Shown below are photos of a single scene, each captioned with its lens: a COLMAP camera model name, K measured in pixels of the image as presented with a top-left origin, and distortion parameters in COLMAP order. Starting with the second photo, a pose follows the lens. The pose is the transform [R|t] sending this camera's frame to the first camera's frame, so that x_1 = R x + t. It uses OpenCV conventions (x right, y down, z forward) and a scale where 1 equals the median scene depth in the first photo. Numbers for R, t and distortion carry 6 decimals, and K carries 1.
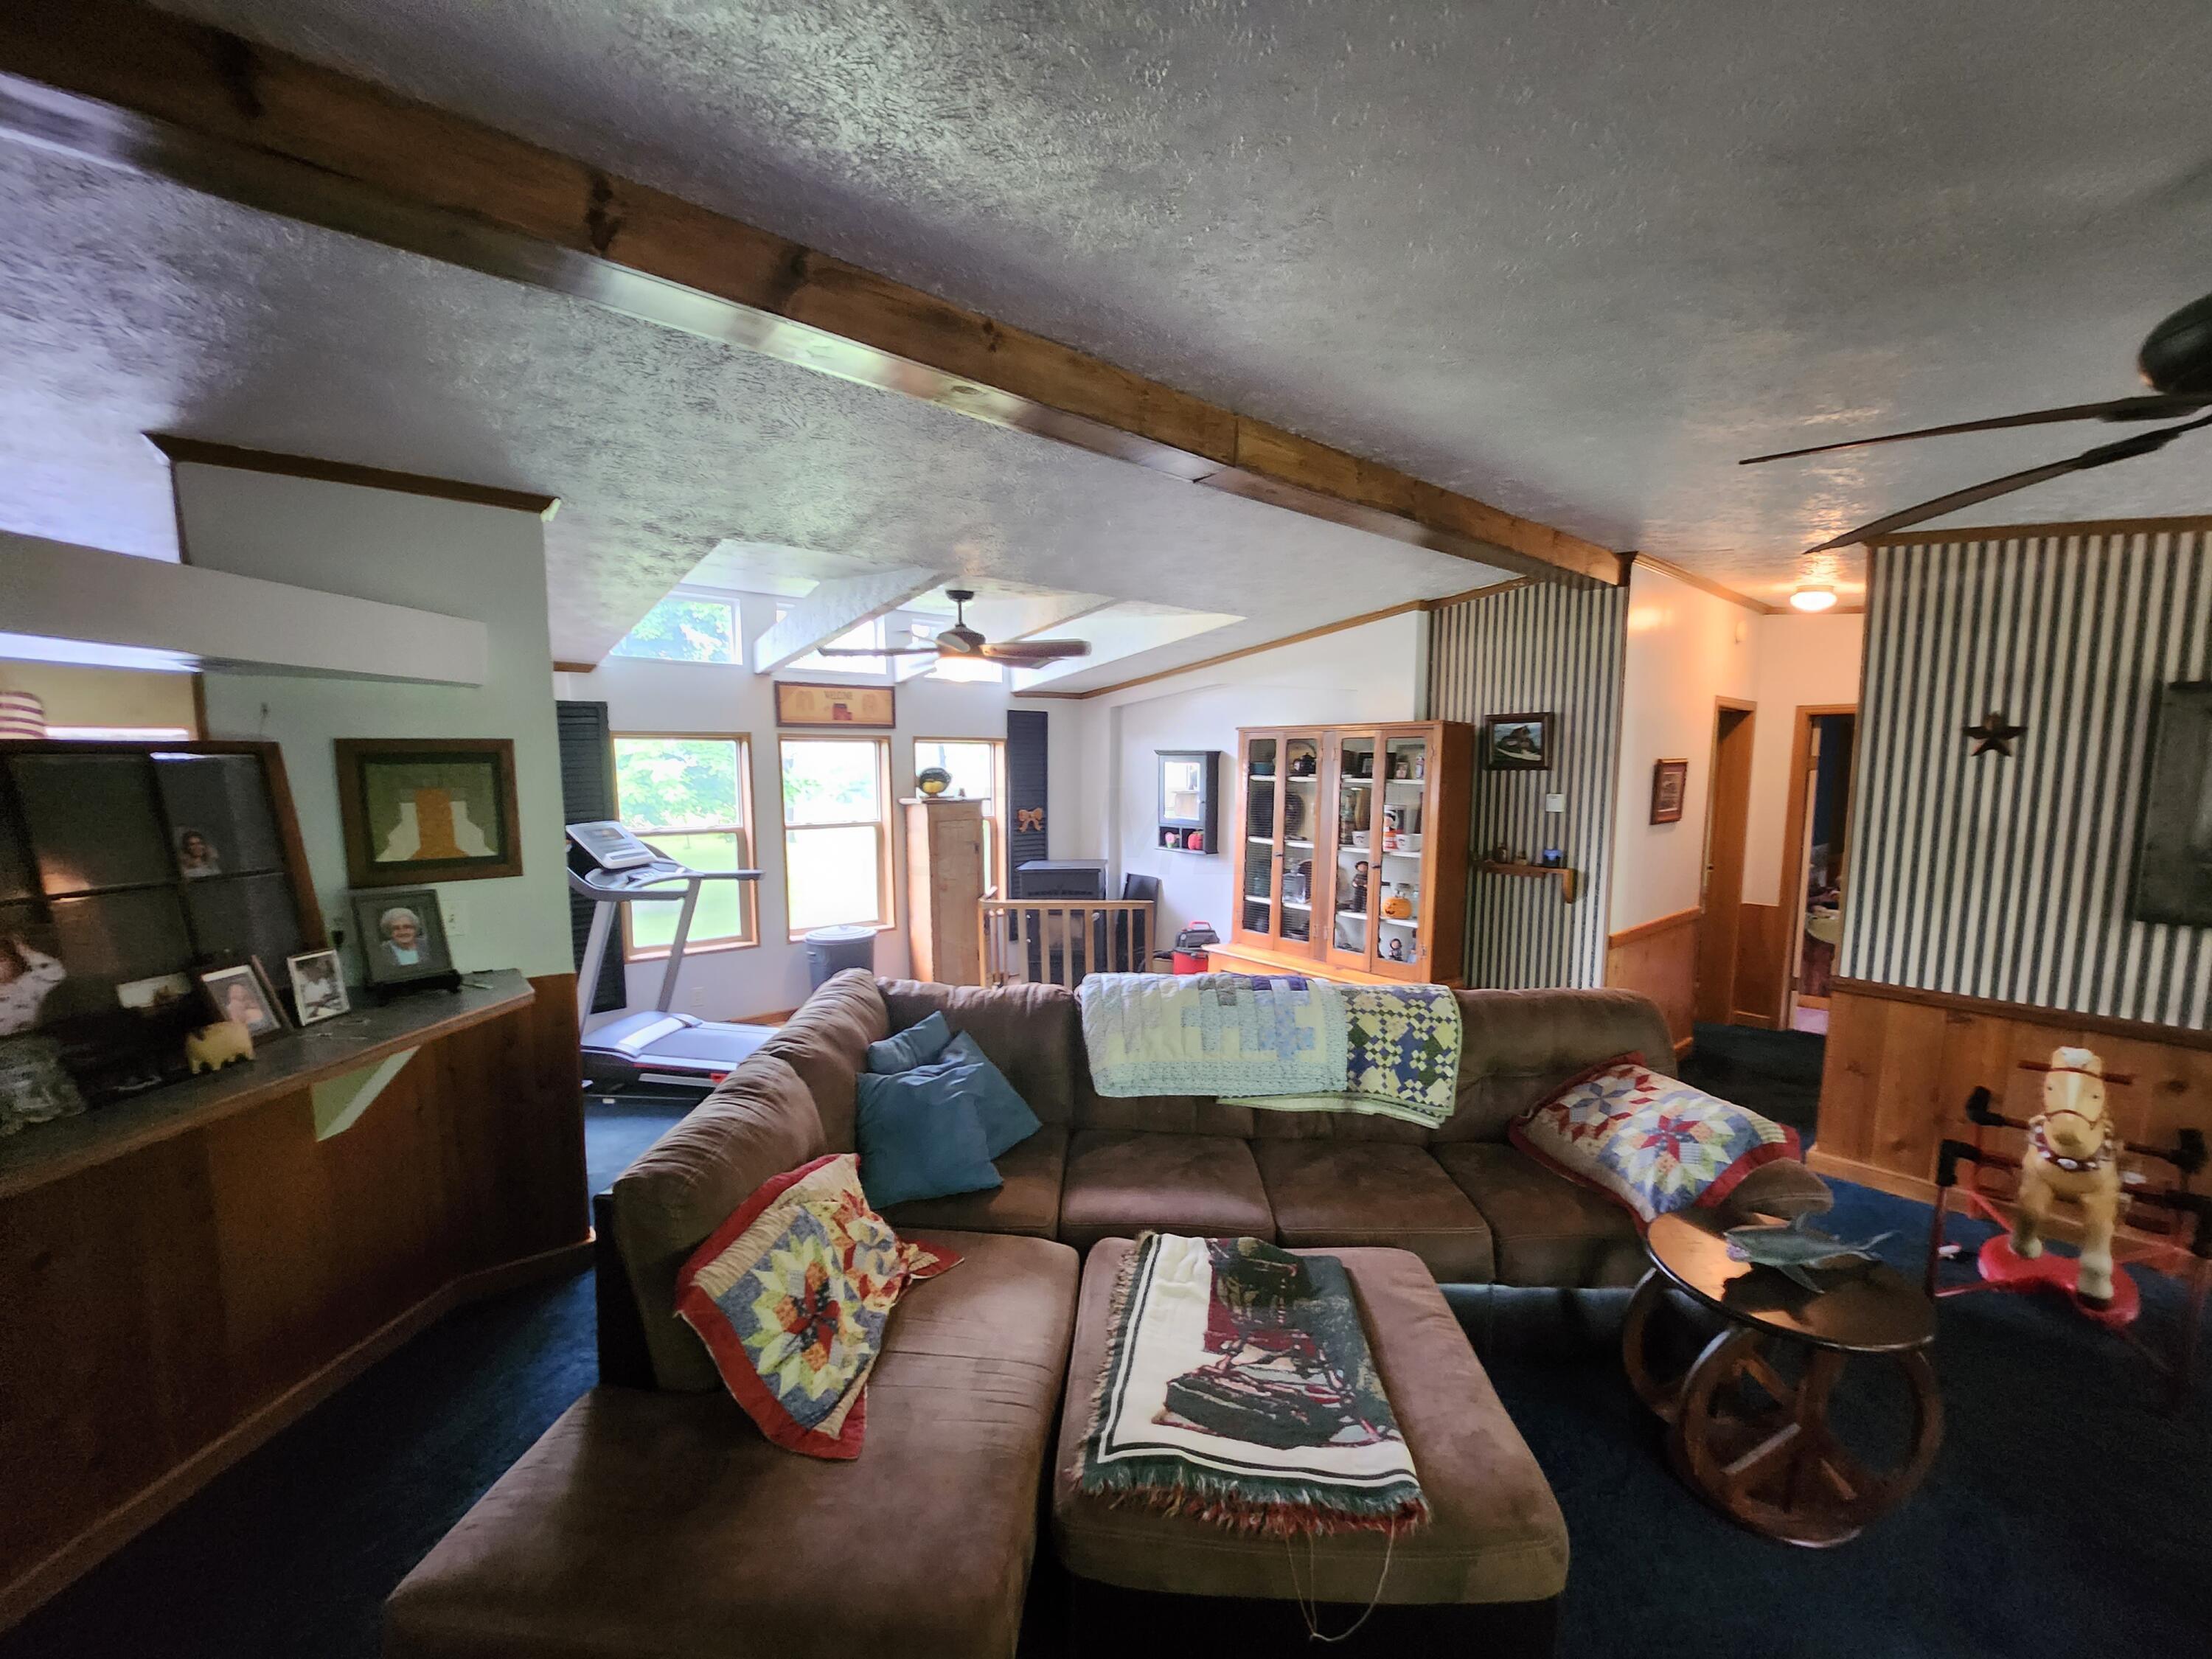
lens RADIAL K [[878.9, 0, 1098.2], [0, 878.9, 856.3], [0, 0, 1]] dist [-0.020045, -0.000065]
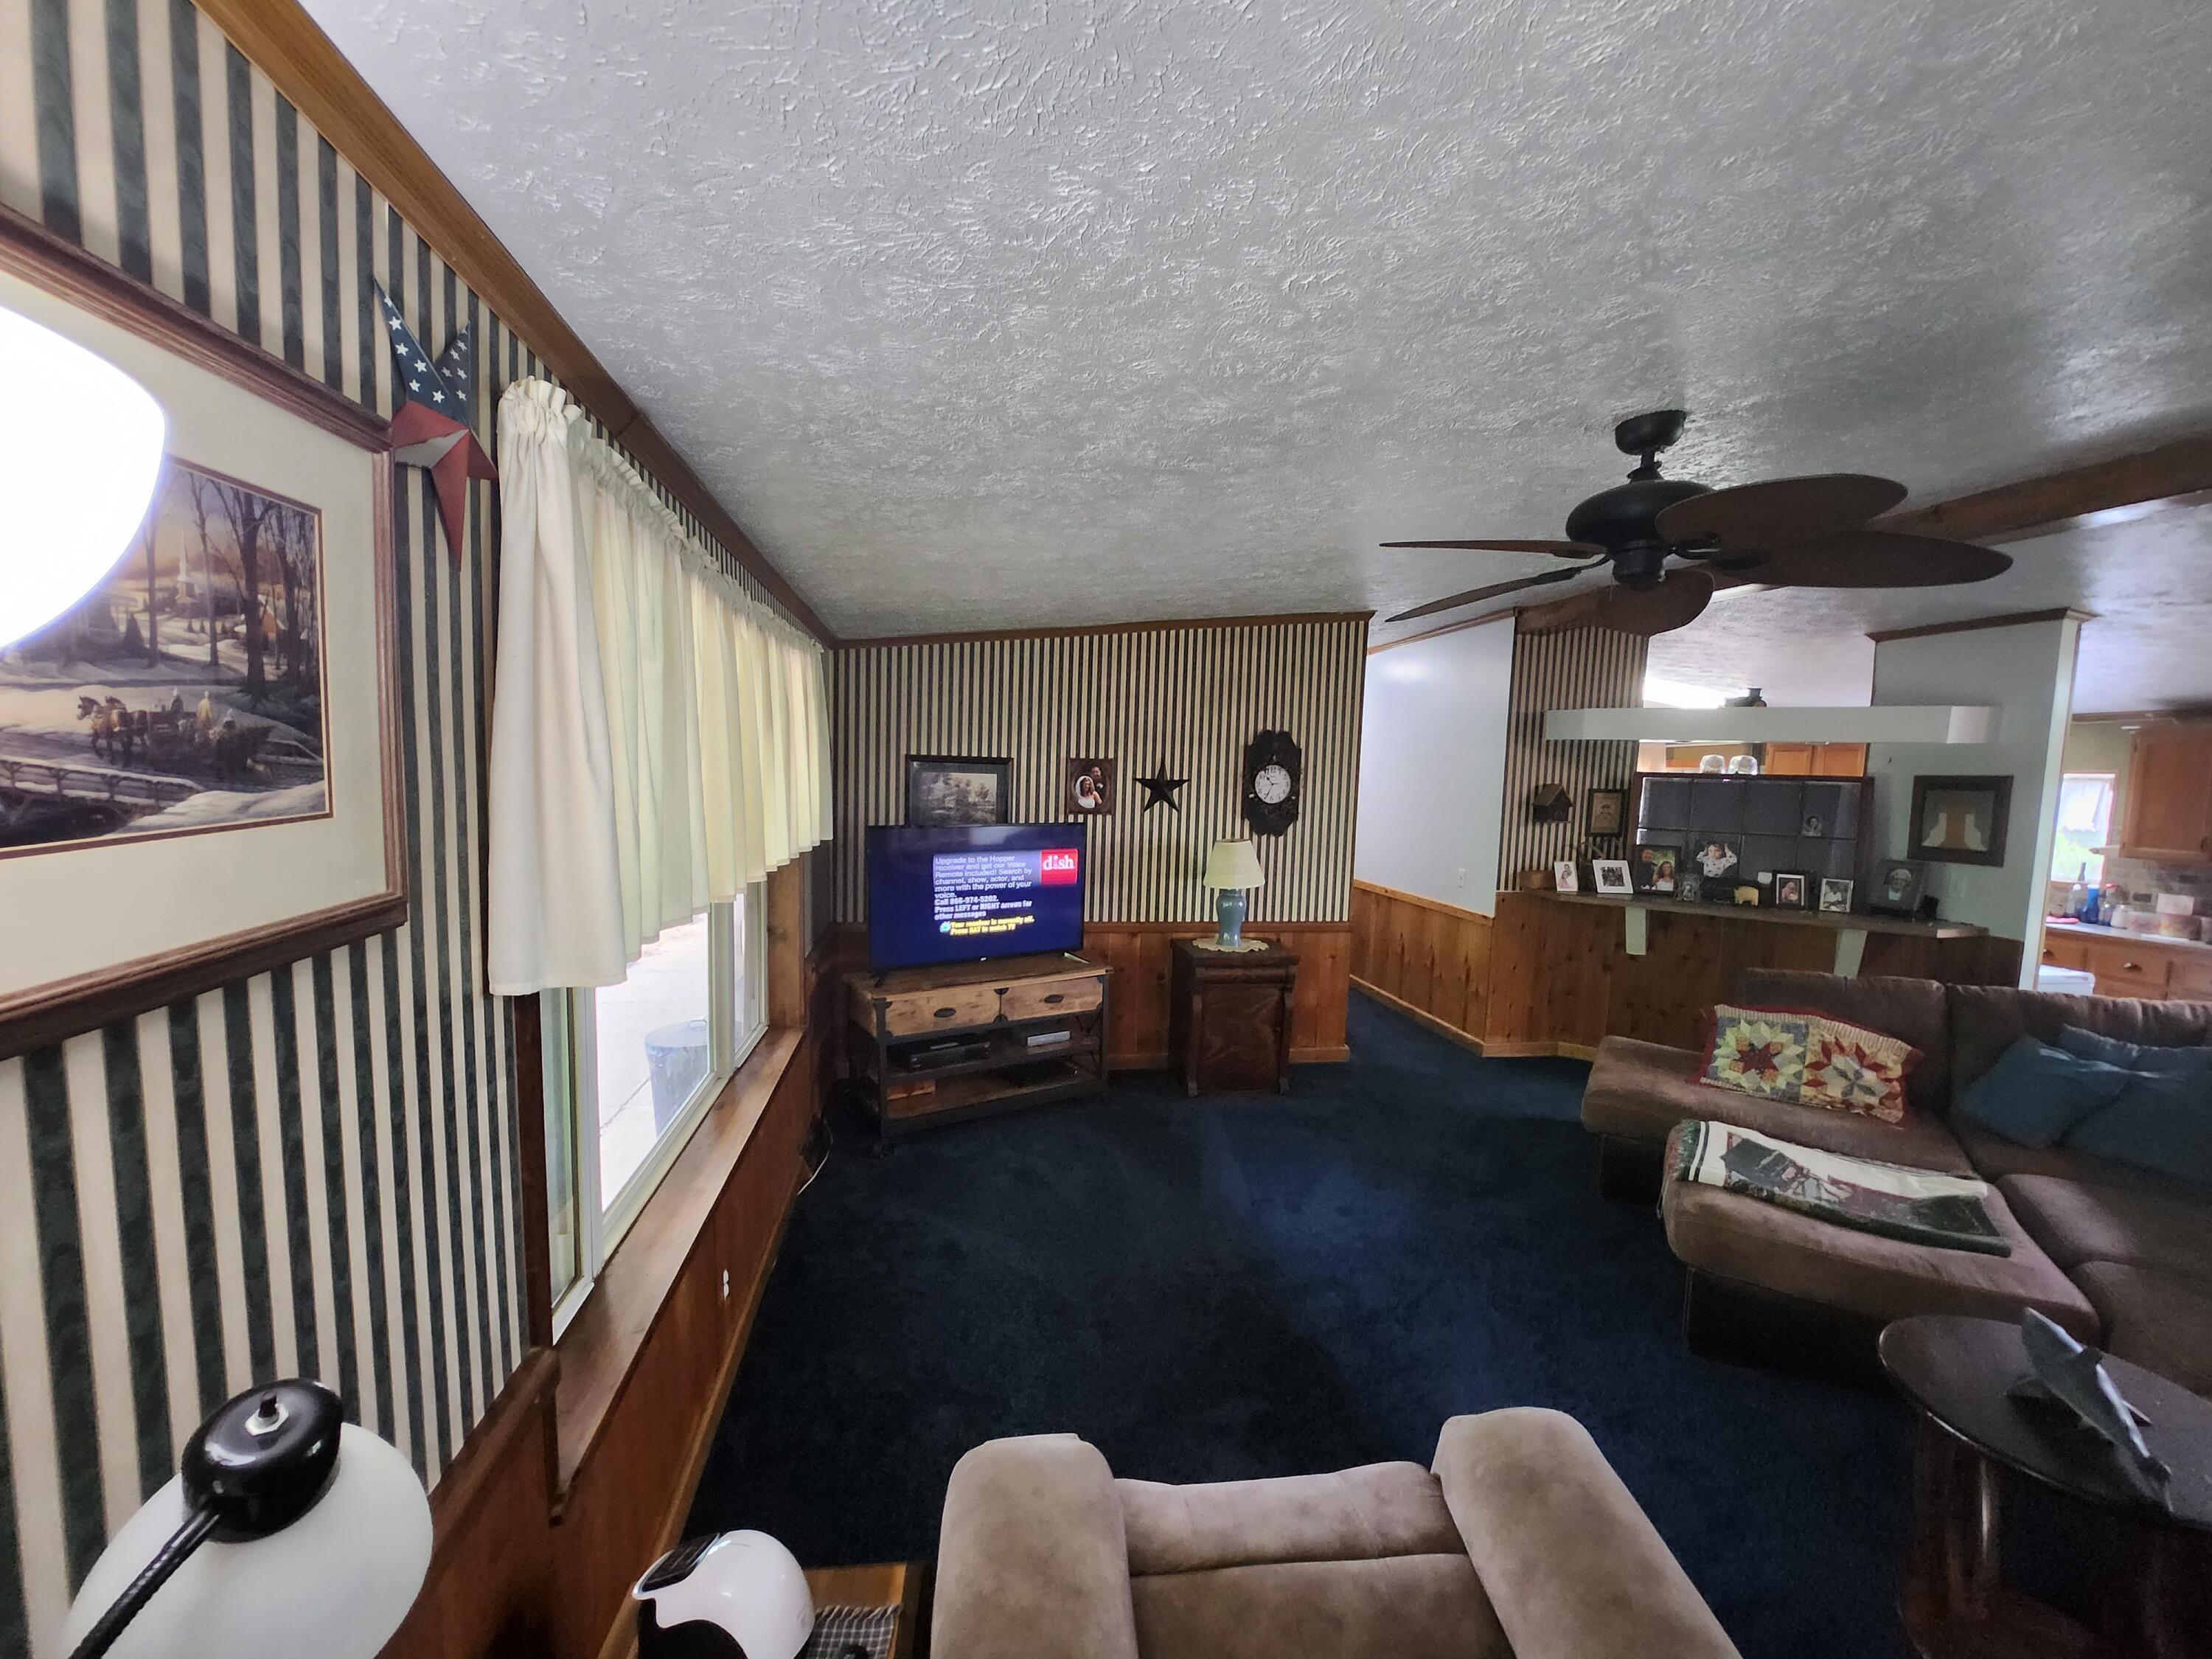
lens RADIAL K [[878.9, 0, 1098.2], [0, 878.9, 856.3], [0, 0, 1]] dist [-0.020045, -0.000065]
pose [[-0.496080, 0.067075, -0.865682, 1.278053], [-0.124168, 0.981284, 0.147187, -0.018445], [0.859353, 0.180506, -0.478467, 0.346679]]
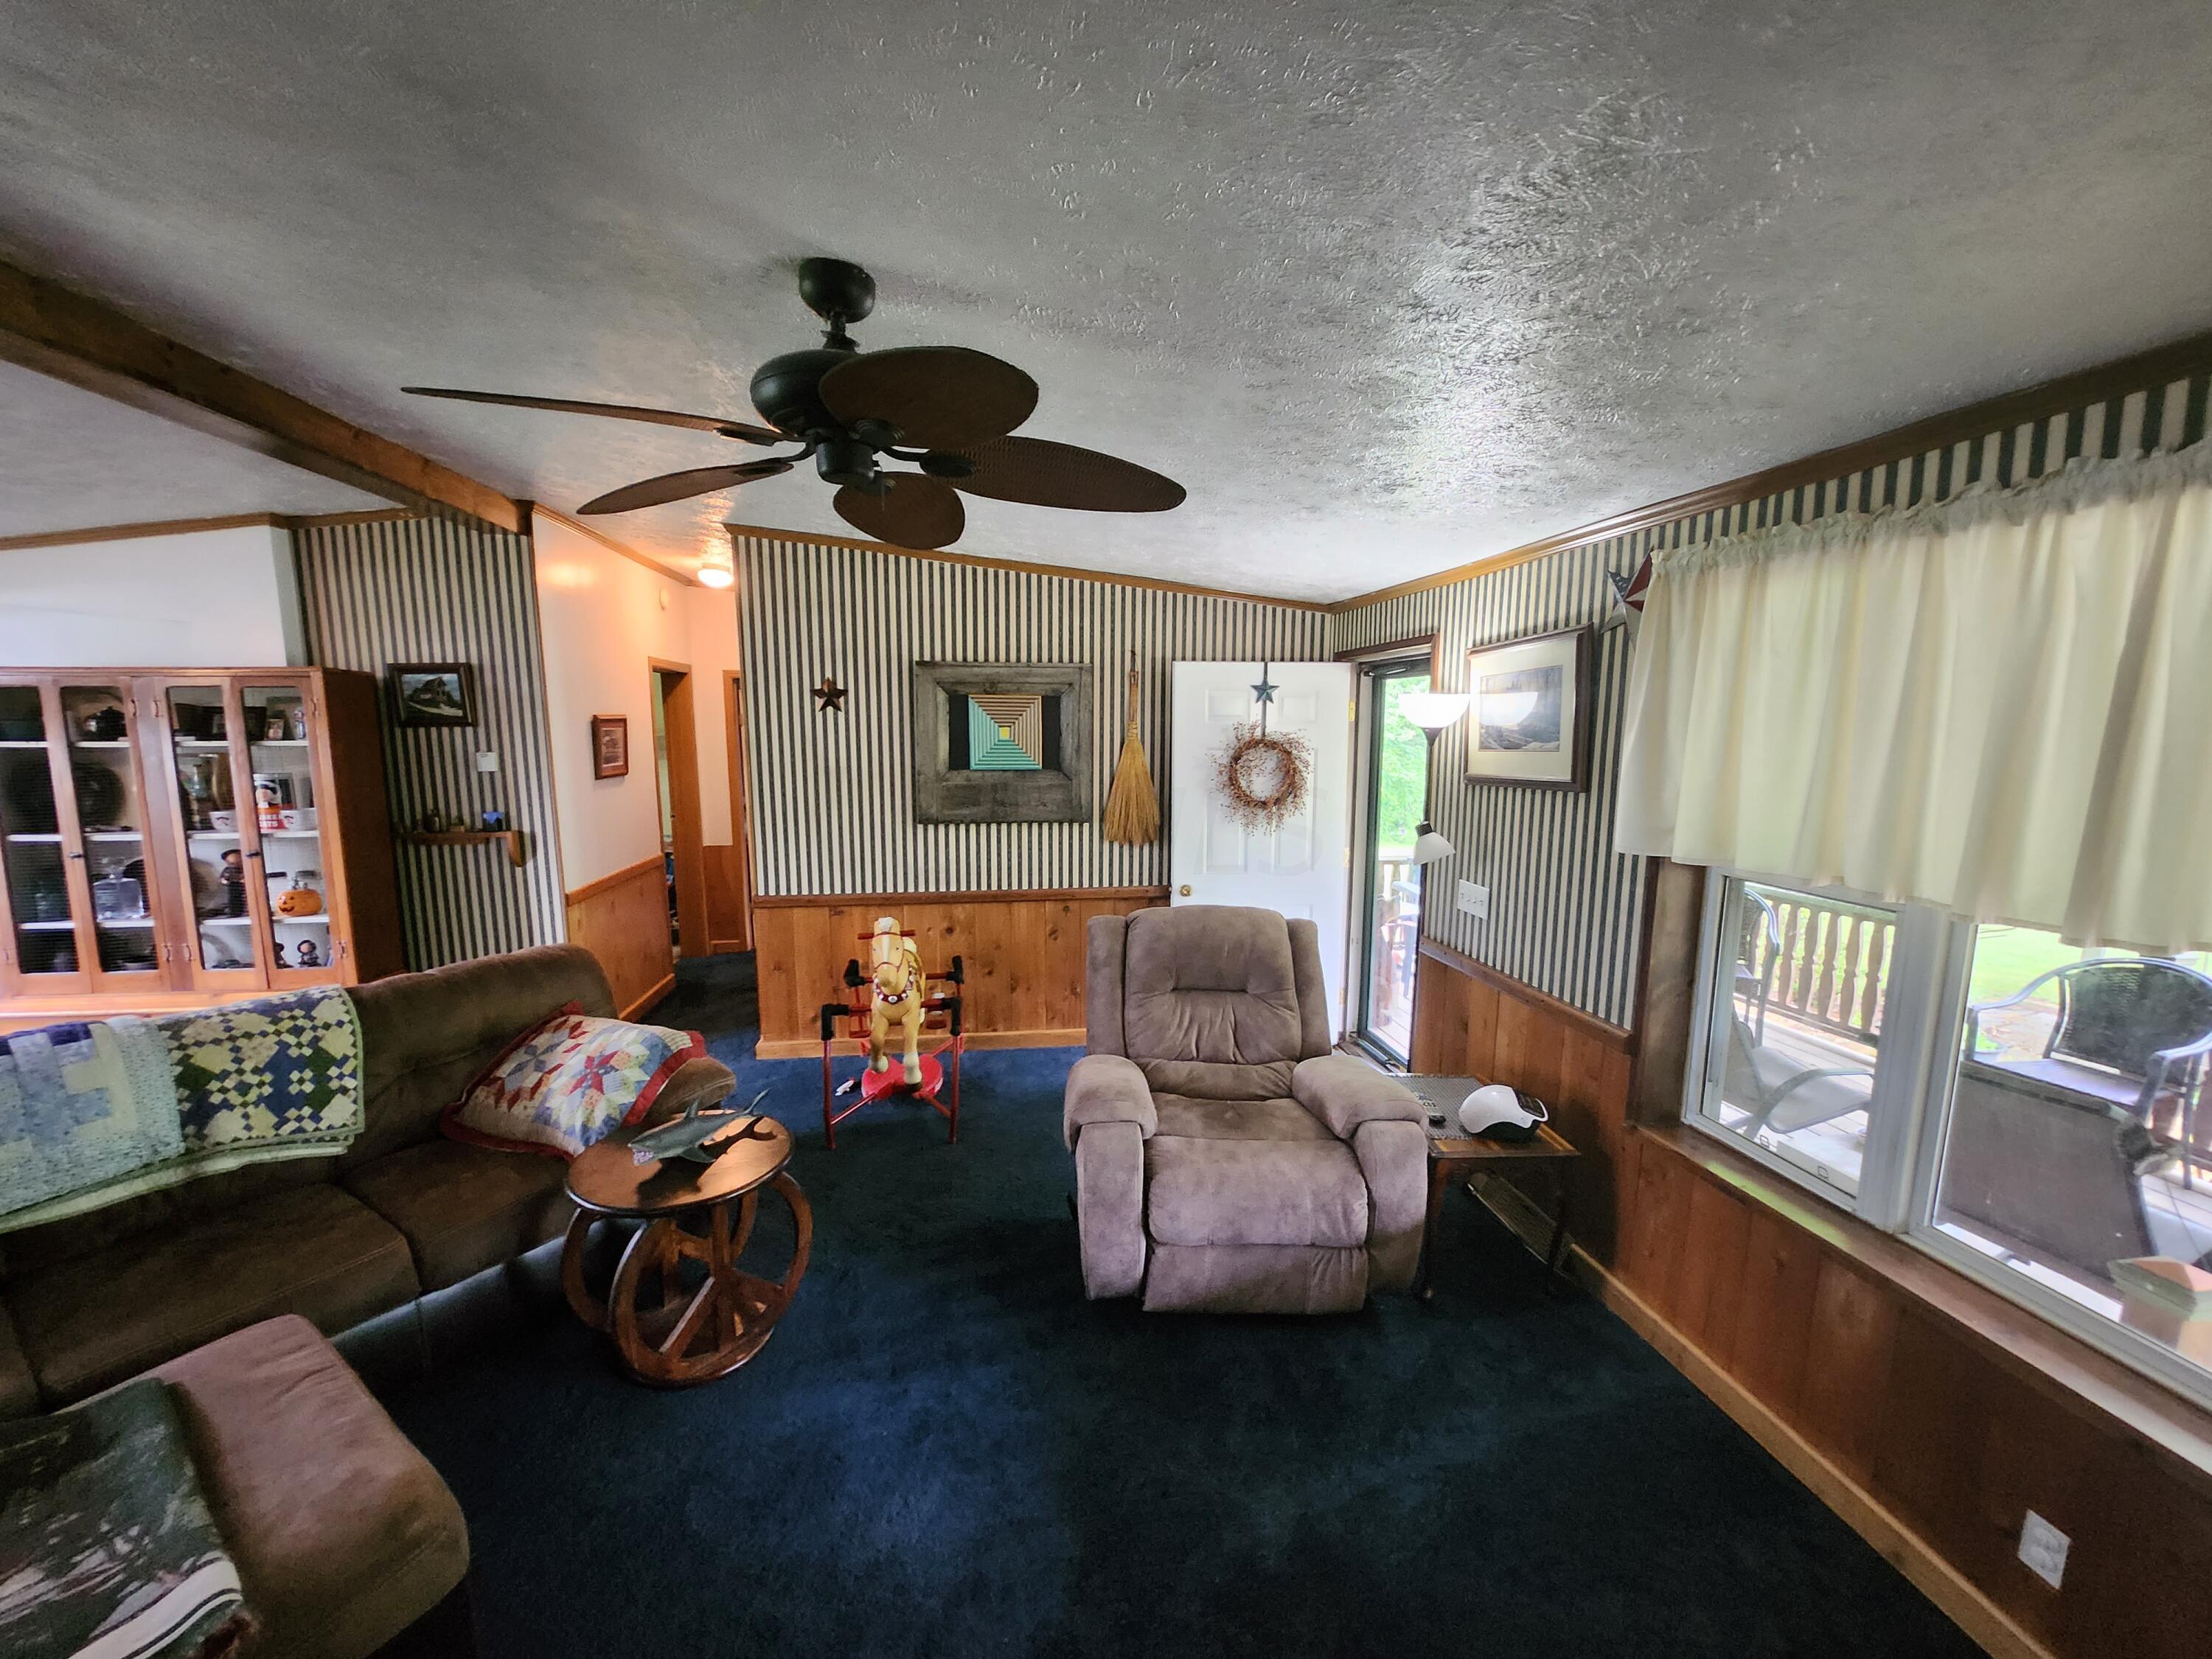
lens RADIAL K [[877.7, 0, 1112.6], [0, 877.7, 850.2], [0, 0, 1]] dist [-0.020984, 0.000209]
pose [[0.513095, -0.121445, 0.849697, 0.099197], [0.091073, 0.992054, 0.086797, 0.018452], [-0.853486, 0.032850, 0.520079, -0.066414]]
